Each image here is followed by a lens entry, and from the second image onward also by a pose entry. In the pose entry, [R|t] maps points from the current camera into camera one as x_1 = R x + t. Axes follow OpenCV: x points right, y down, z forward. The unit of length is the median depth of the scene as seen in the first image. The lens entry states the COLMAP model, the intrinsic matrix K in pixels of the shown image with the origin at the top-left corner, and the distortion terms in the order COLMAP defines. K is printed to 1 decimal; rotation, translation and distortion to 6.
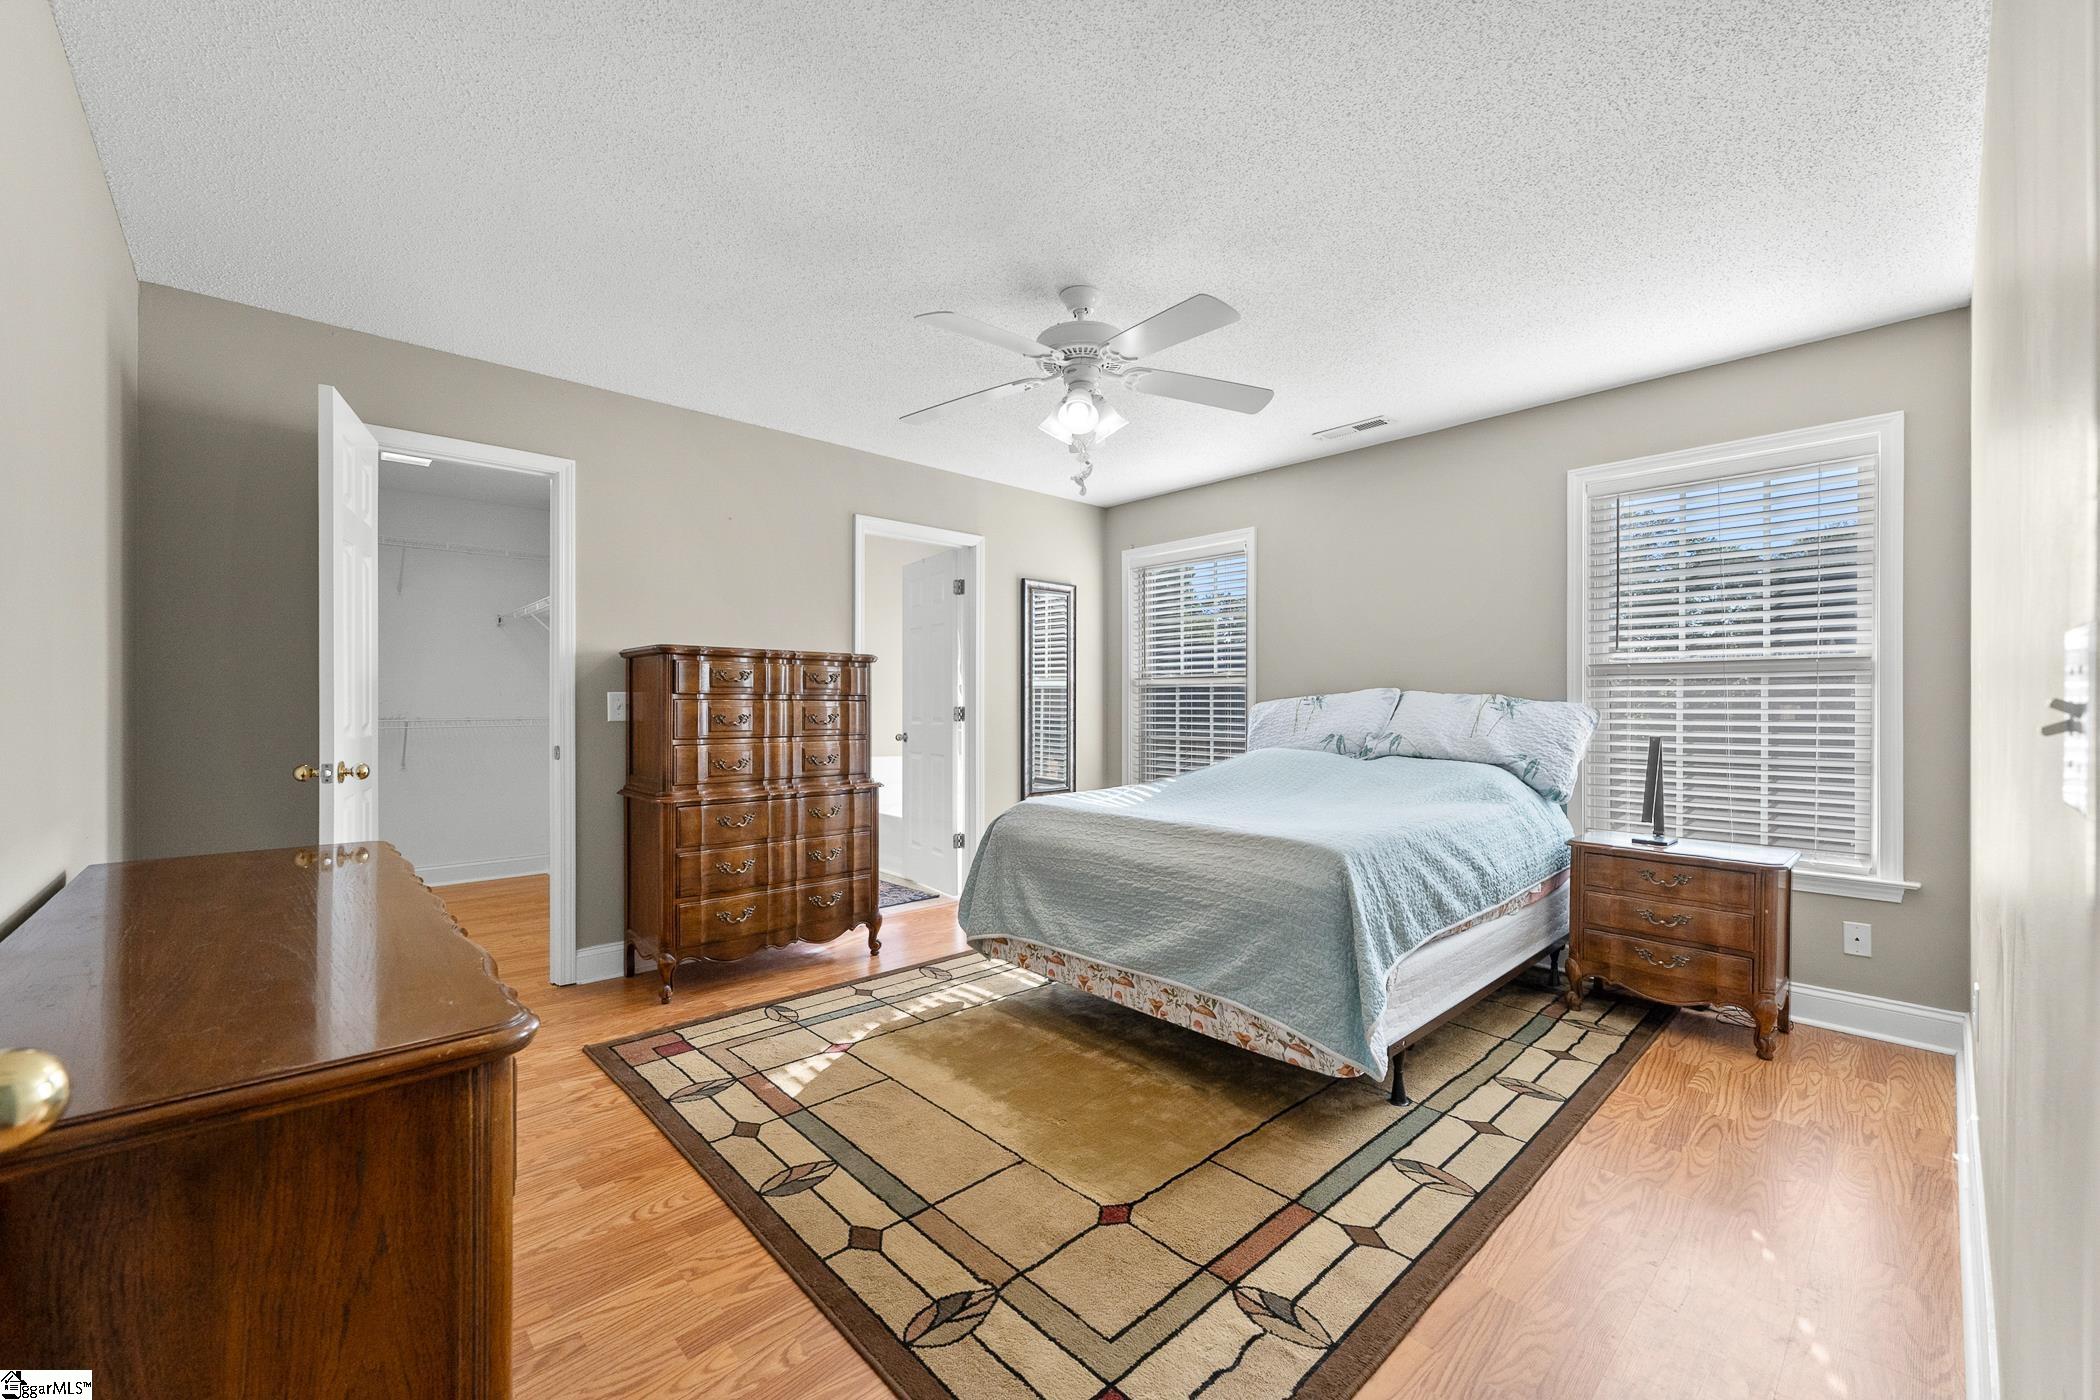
lens RADIAL K [[832.6, 0, 1050.0], [0, 832.6, 700.0], [0, 0, 1]] dist [0.000097, -0.000102]
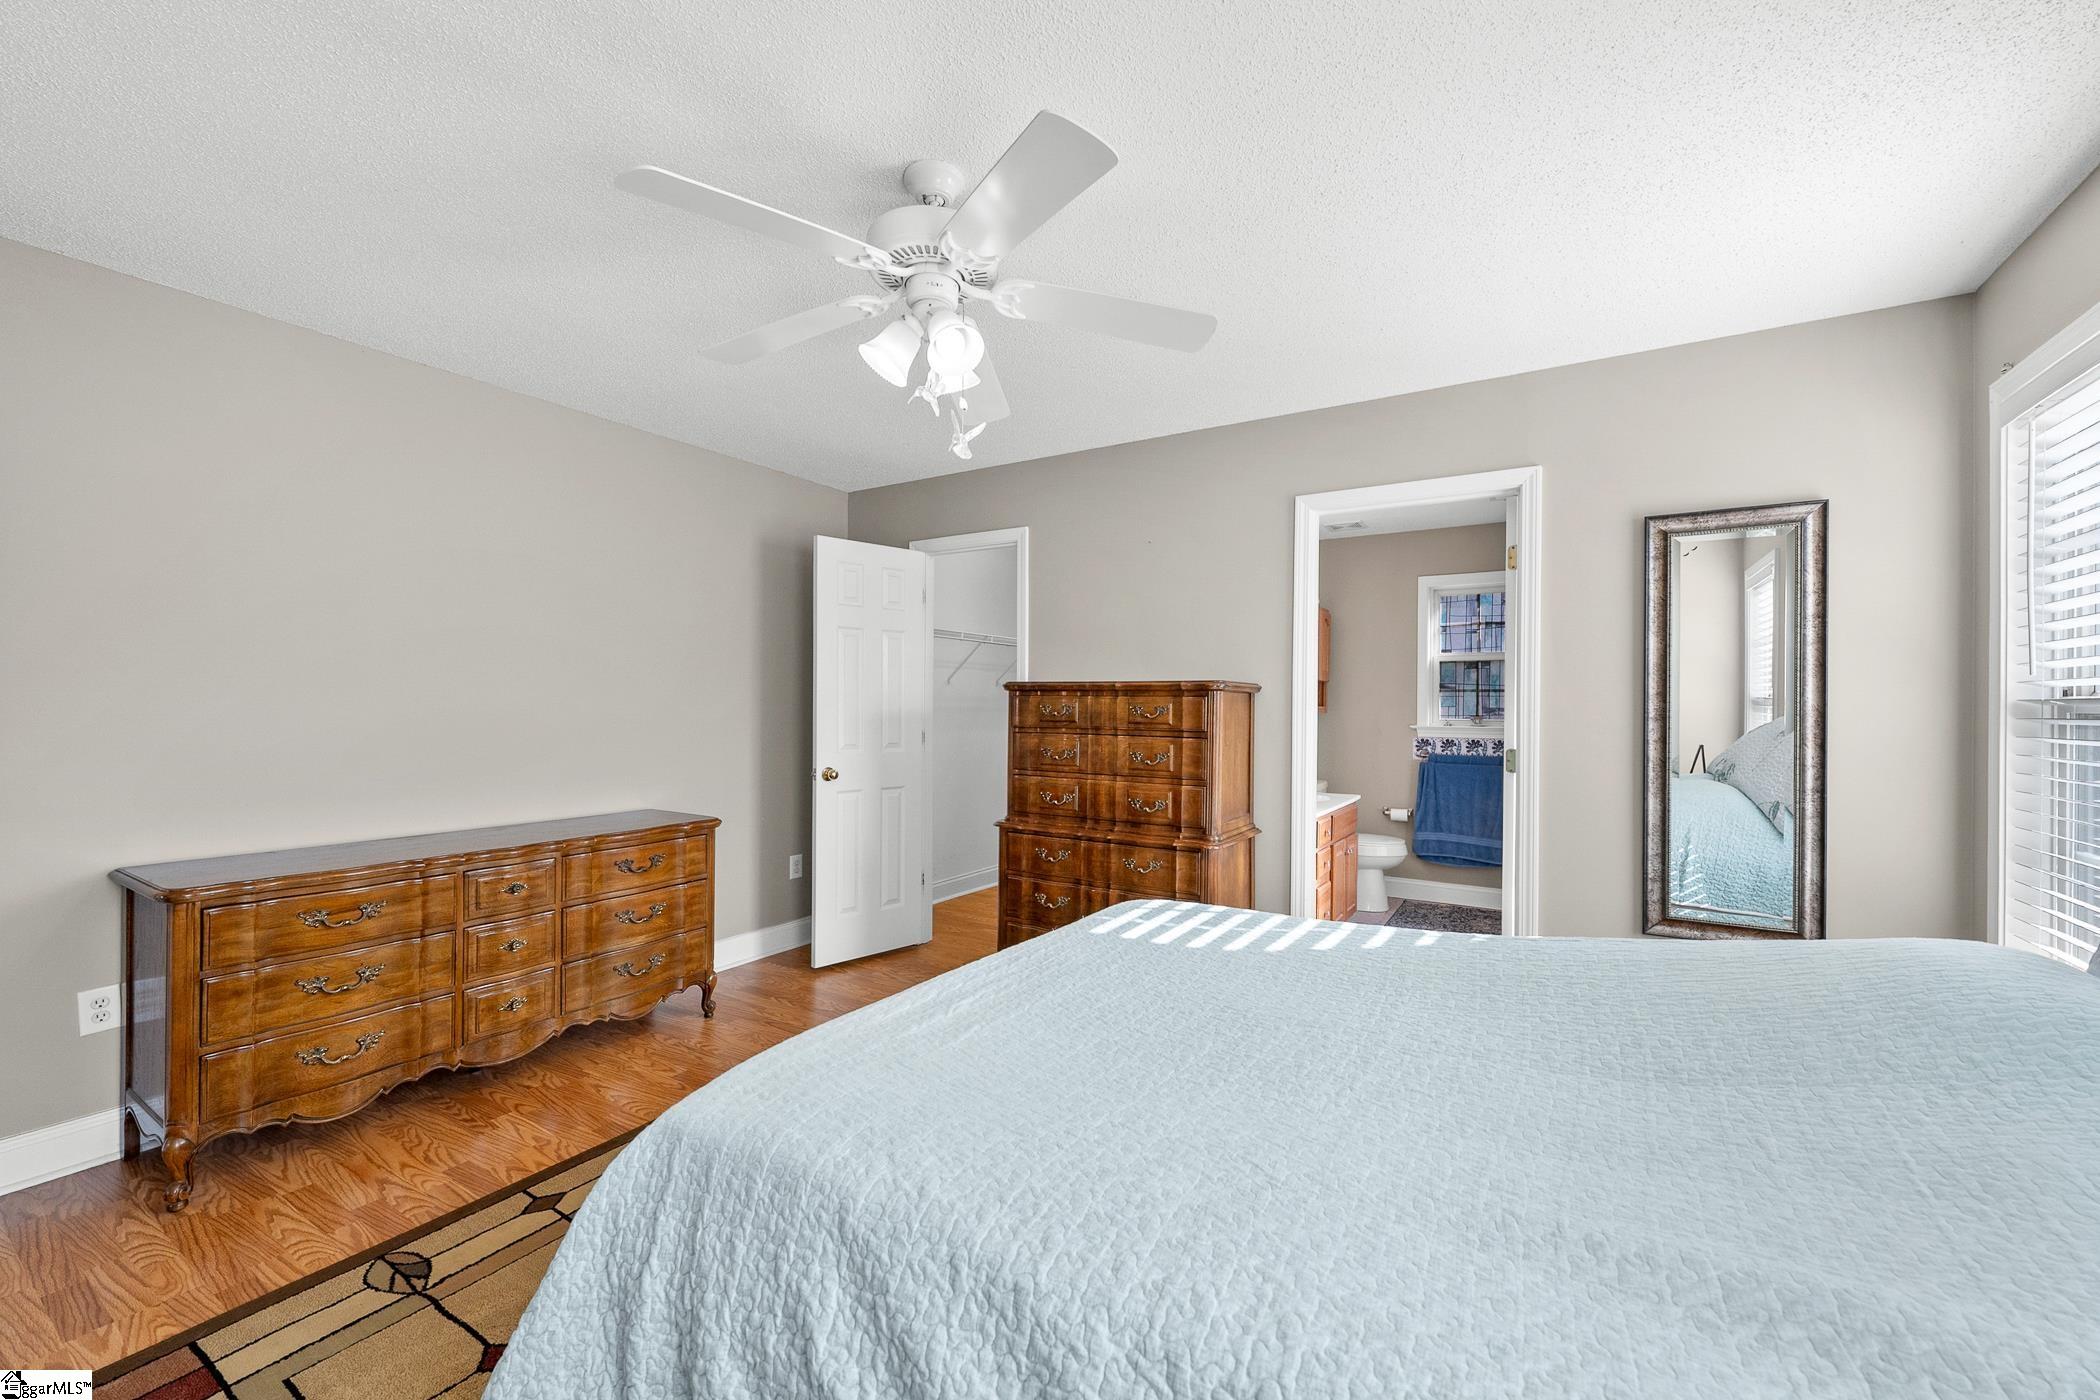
lens RADIAL K [[833.0, 0, 1048.0], [0, 833.0, 706.4], [0, 0, 1]] dist [0.000102, 0.000274]
pose [[0.255891, -0.007071, -0.966680, 0.442349], [-0.007261, 0.999931, -0.009236, -0.018026], [0.966678, 0.009382, 0.255822, 0.555954]]
